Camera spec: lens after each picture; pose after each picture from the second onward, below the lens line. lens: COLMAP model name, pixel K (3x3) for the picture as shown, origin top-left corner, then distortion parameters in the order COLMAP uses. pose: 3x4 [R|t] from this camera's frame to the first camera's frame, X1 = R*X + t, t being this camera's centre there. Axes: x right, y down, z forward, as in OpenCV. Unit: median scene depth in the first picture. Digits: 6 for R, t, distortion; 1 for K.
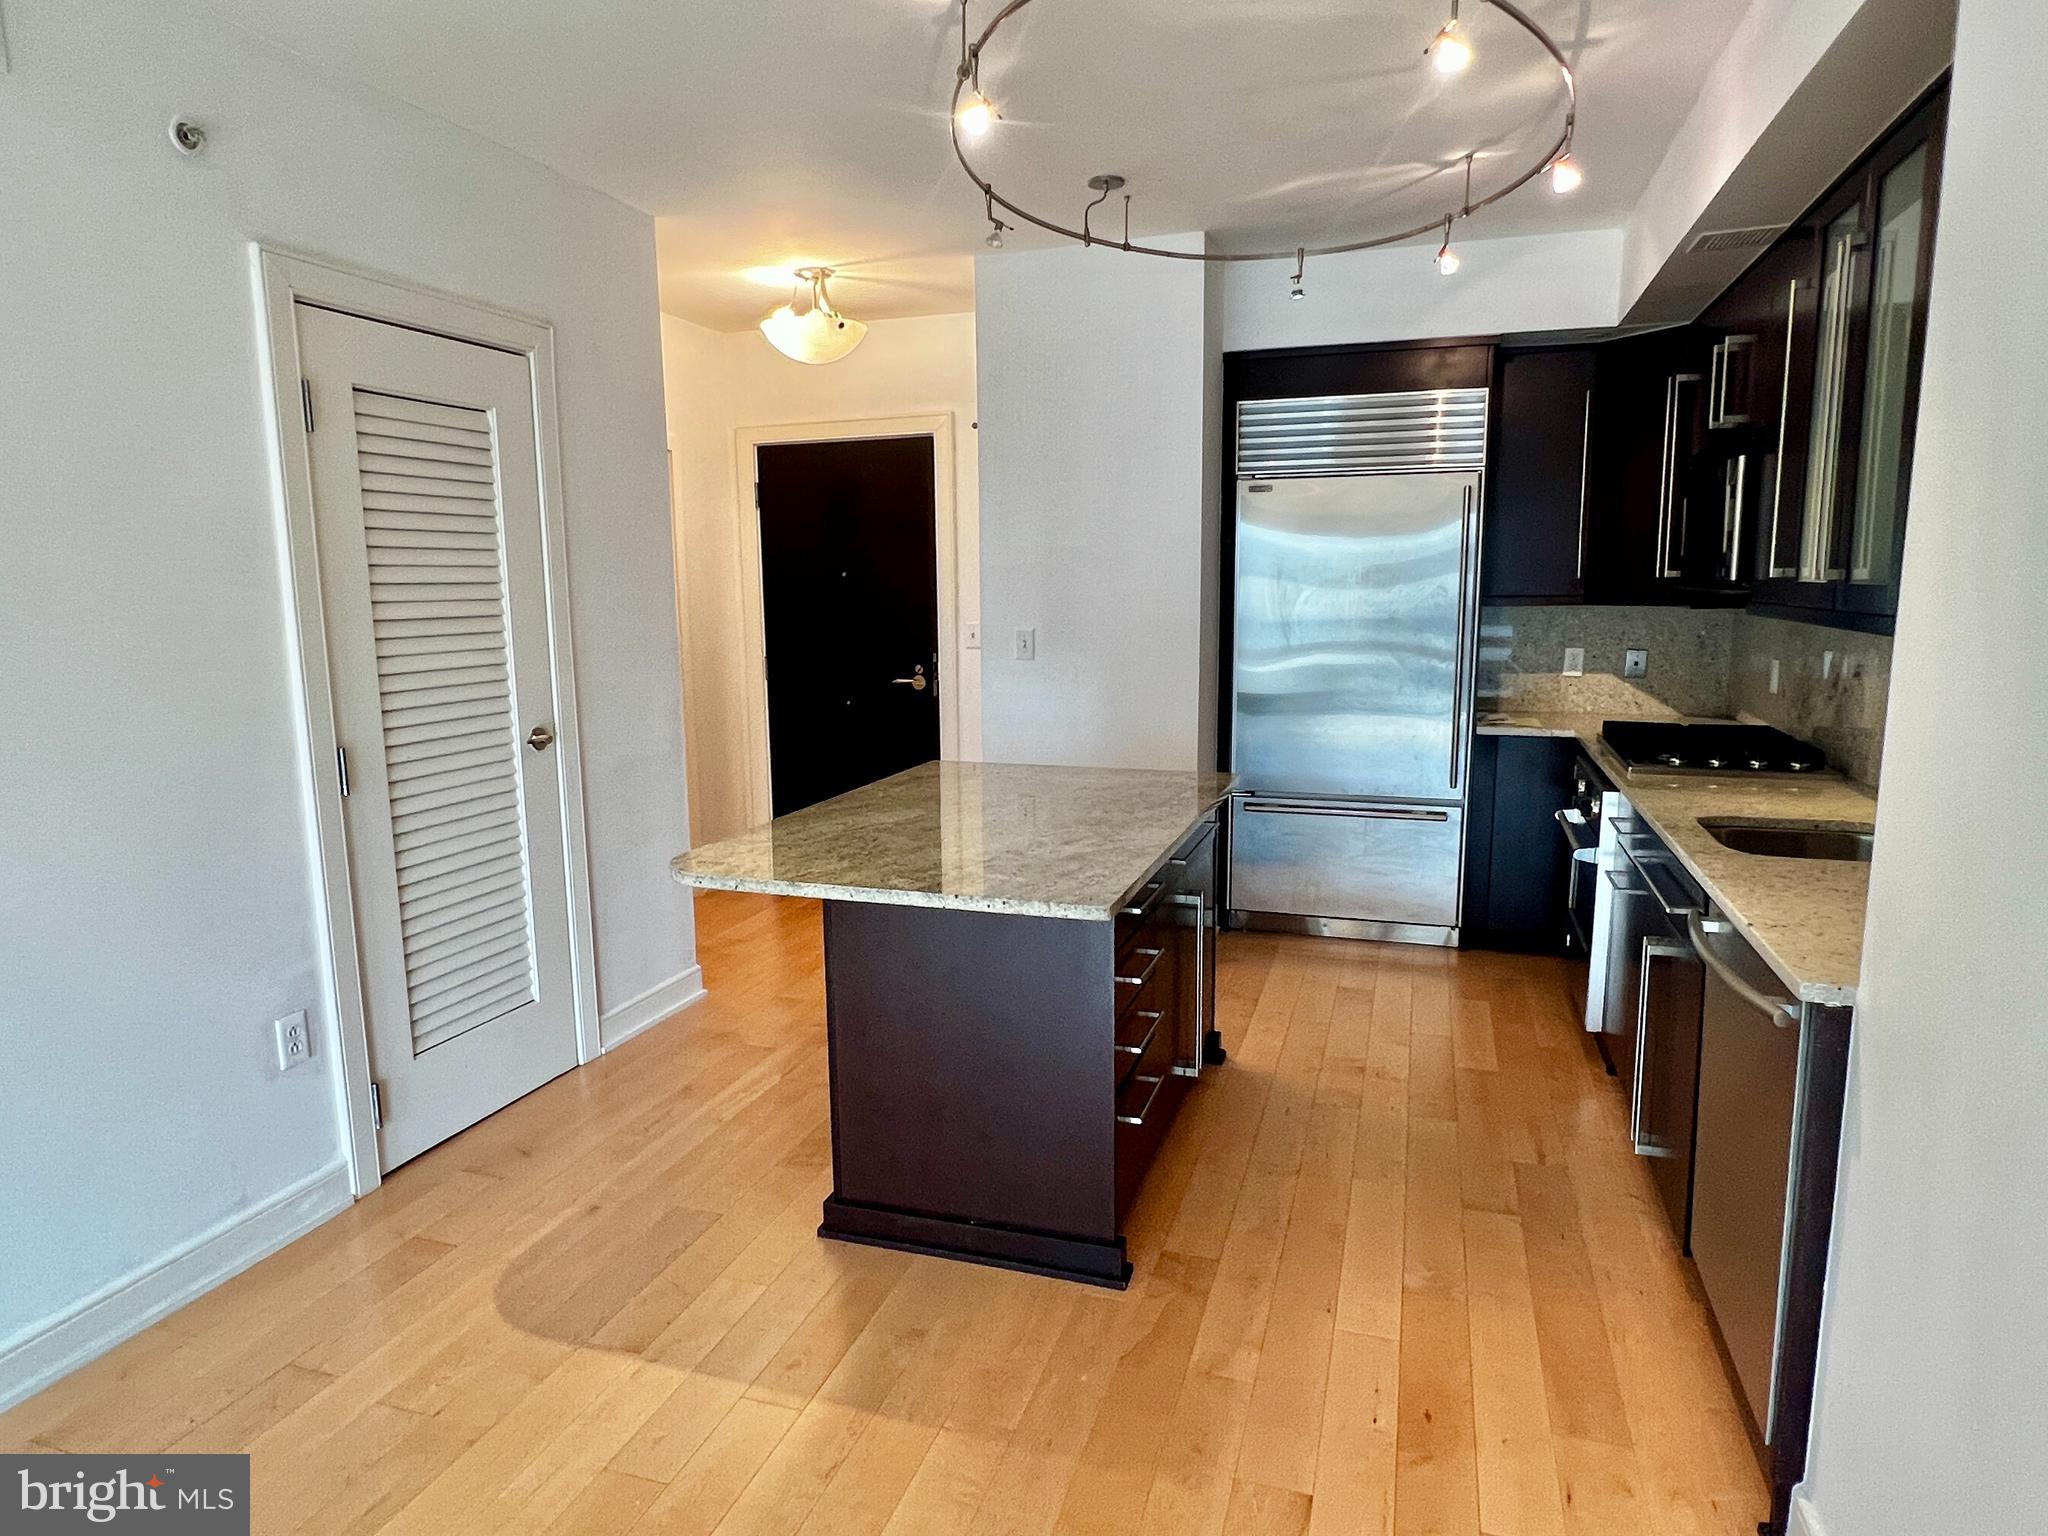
lens RADIAL K [[1214.3, 0, 1024.0], [0, 1214.3, 768.0], [0, 0, 1]] dist [0.026600, -0.024161]
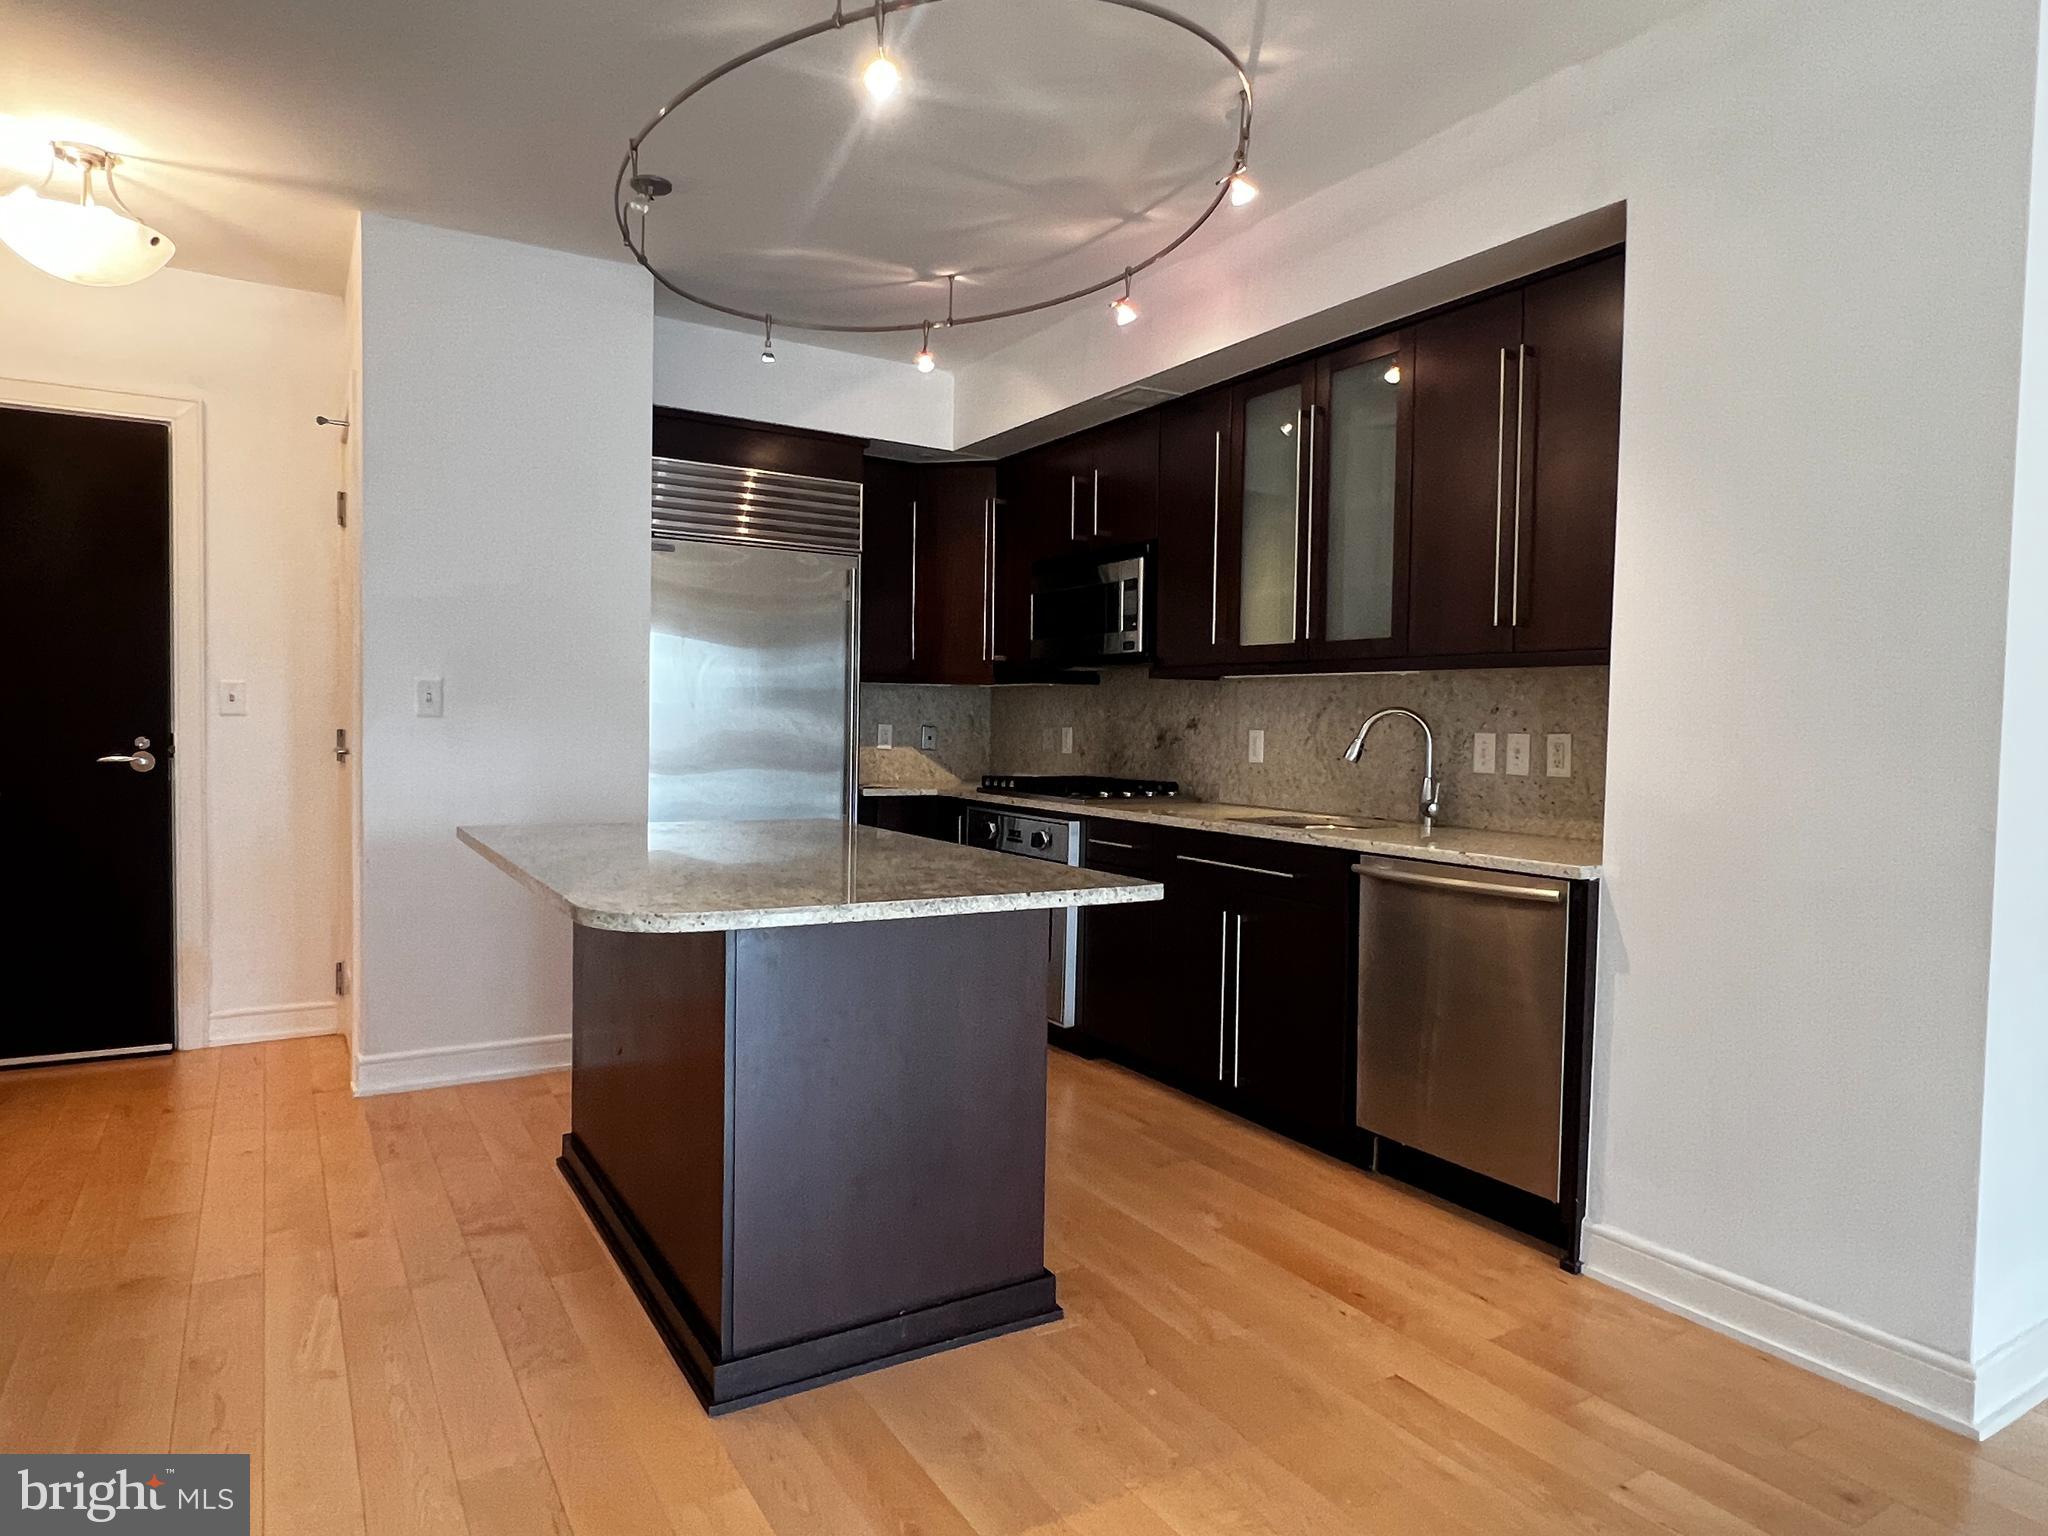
lens RADIAL K [[1210.1, 0, 992.4], [0, 1210.1, 781.0], [0, 0, 1]] dist [-0.001180, -0.000699]
pose [[0.655447, -0.011408, 0.755155, -0.393361], [0.089711, 0.993983, -0.062850, 0.039745], [-0.749894, 0.108941, 0.652526, 0.226696]]
